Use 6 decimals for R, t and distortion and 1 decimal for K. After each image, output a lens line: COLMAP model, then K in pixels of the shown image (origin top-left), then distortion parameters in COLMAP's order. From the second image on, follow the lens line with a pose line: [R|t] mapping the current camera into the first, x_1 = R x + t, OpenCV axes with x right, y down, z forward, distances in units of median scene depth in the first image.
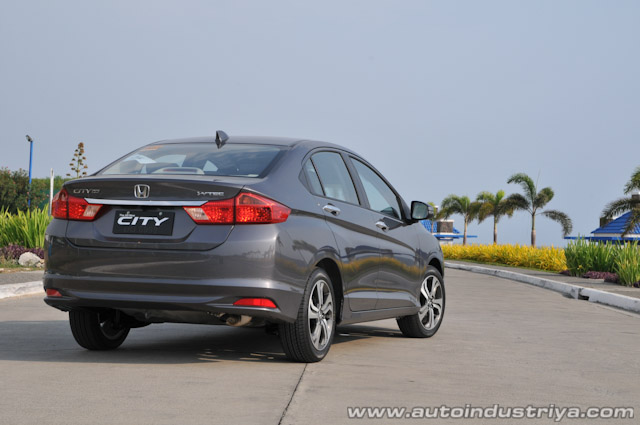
lens RADIAL K [[1356.3, 0, 319.9], [0, 1356.3, 212.7], [0, 0, 1]] dist [-0.000035, 0.000000]
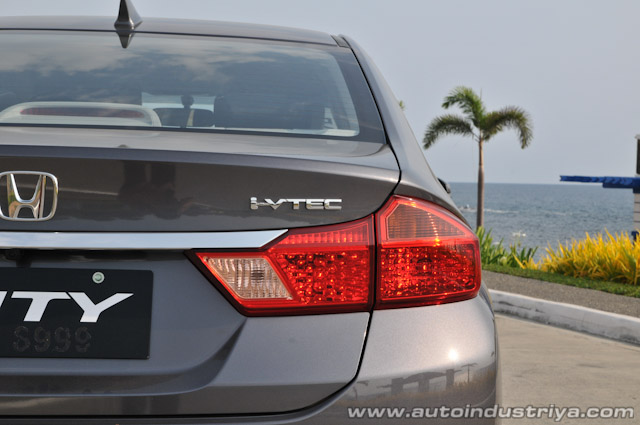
lens RADIAL K [[1356.3, 0, 320.1], [0, 1356.3, 212.4], [0, 0, 1]] dist [-0.000035, 0.000000]
pose [[0.931985, -0.021709, 0.361847, -0.173967], [0.001640, 0.998447, 0.055677, -0.027317], [-0.362494, -0.051297, 0.930573, 0.735303]]
